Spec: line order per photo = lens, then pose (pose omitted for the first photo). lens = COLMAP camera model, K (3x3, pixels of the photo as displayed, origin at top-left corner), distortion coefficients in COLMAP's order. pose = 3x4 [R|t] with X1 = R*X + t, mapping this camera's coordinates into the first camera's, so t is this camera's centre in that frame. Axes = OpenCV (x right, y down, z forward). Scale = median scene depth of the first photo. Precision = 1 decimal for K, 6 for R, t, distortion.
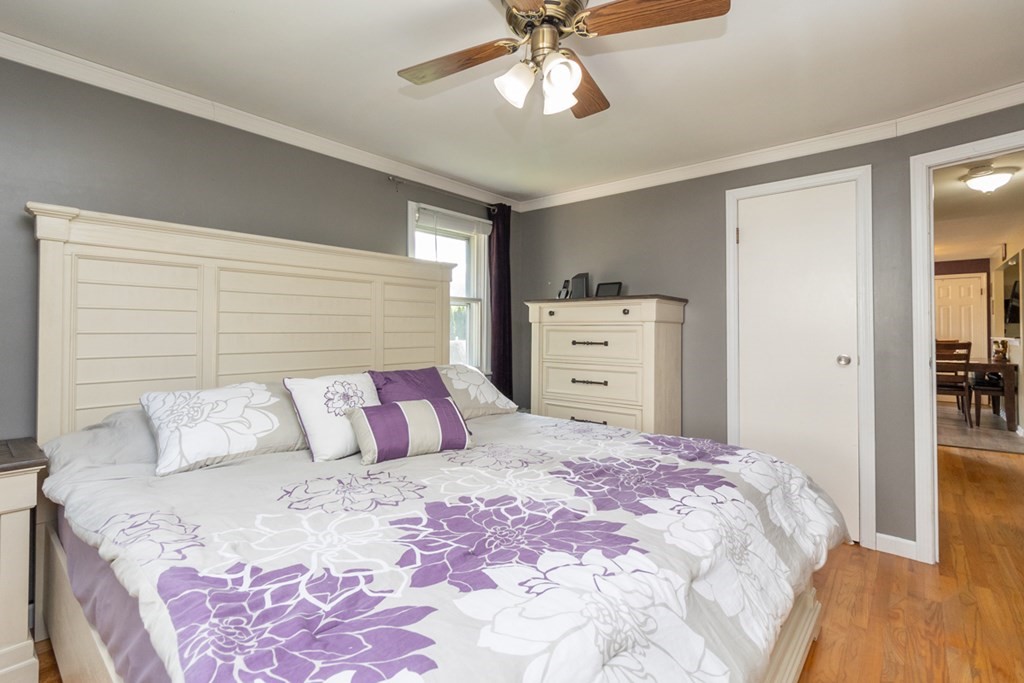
lens RADIAL K [[486.3, 0, 502.4], [0, 486.3, 321.0], [0, 0, 1]] dist [-0.000209, 0.000135]
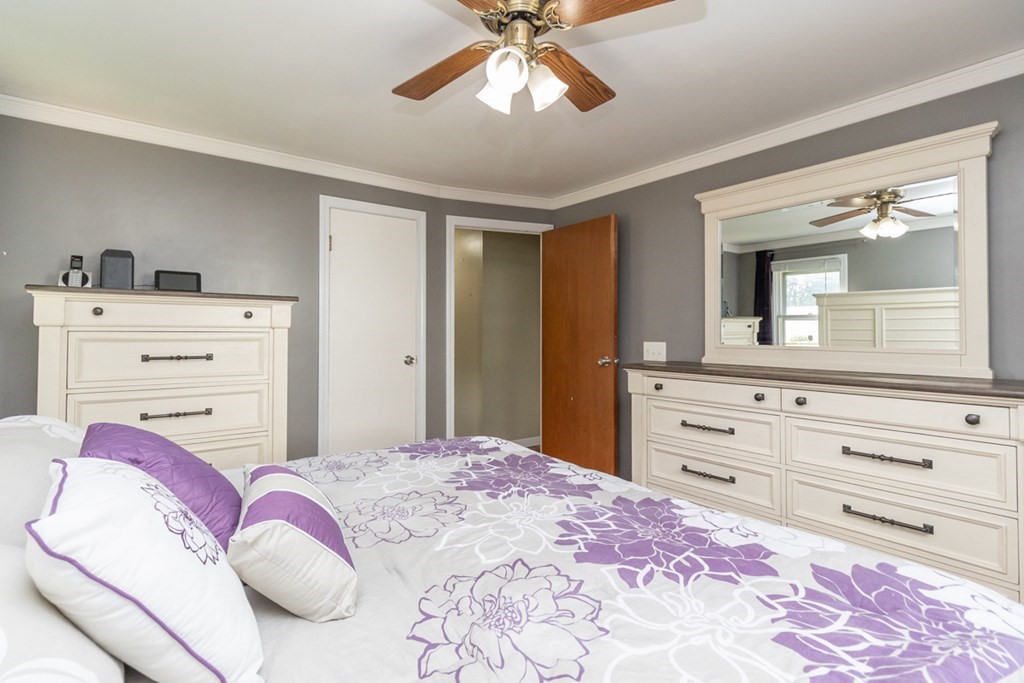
lens RADIAL K [[482.8, 0, 524.7], [0, 482.8, 324.1], [0, 0, 1]] dist [-0.009933, -0.000369]
pose [[0.181404, 0.016068, 0.983277, -0.398560], [-0.014180, 0.999805, -0.013722, 0.000457], [-0.983306, -0.011454, 0.181597, 0.397917]]
